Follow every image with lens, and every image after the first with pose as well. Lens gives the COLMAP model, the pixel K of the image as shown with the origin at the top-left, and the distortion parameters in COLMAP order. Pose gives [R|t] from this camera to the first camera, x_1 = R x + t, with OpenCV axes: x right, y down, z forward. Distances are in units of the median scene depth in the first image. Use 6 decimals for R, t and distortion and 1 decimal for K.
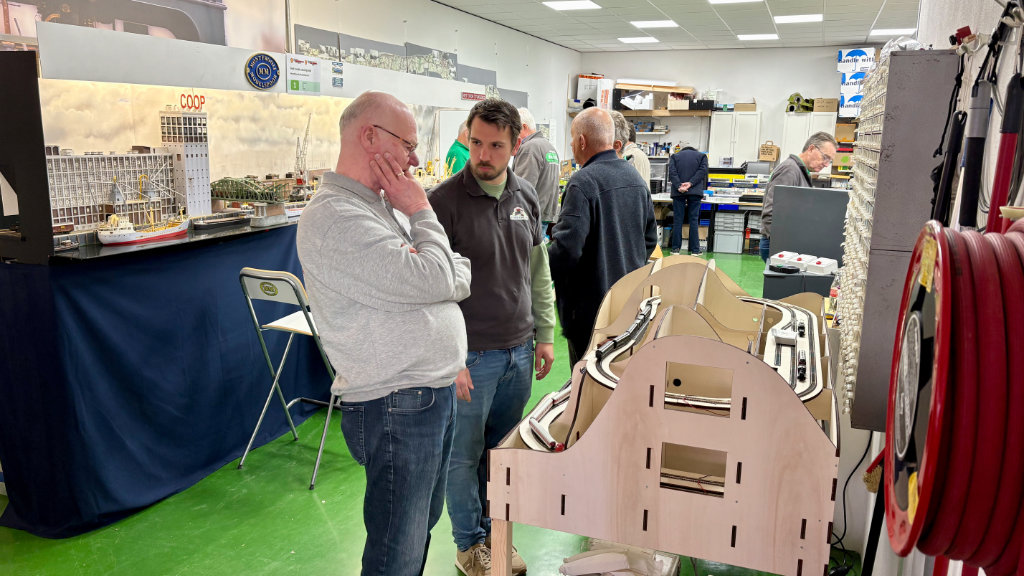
lens RADIAL K [[782.3, 0, 508.2], [0, 782.3, 280.0], [0, 0, 1]] dist [0.042746, -0.053122]
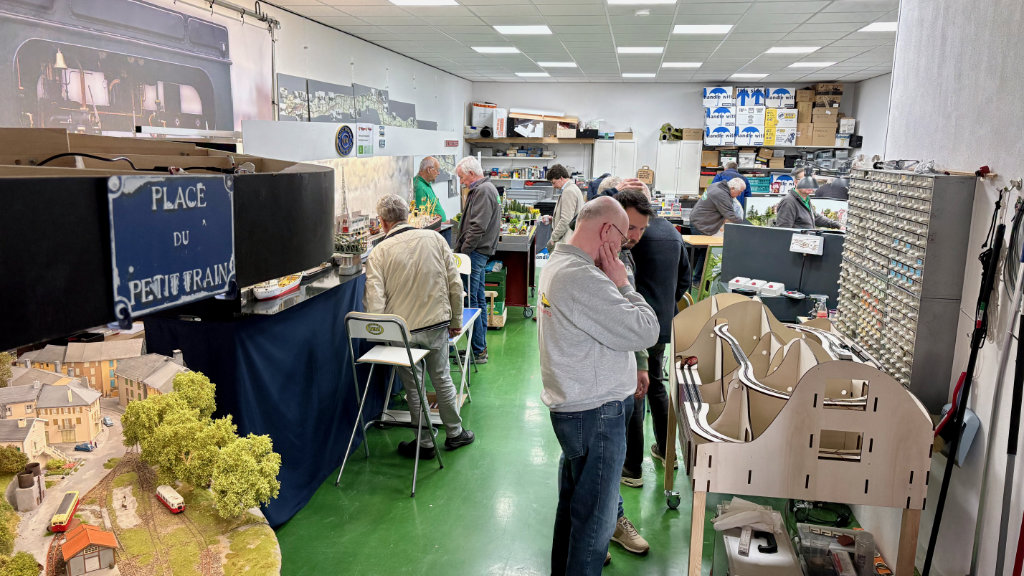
lens RADIAL K [[782.3, 0, 504.5], [0, 782.3, 282.8], [0, 0, 1]] dist [0.042746, -0.053122]
pose [[0.978868, -0.032665, 0.201865, -0.104370], [0.034104, 0.999412, -0.003652, -0.014127], [-0.201627, 0.010459, 0.979407, -0.056777]]
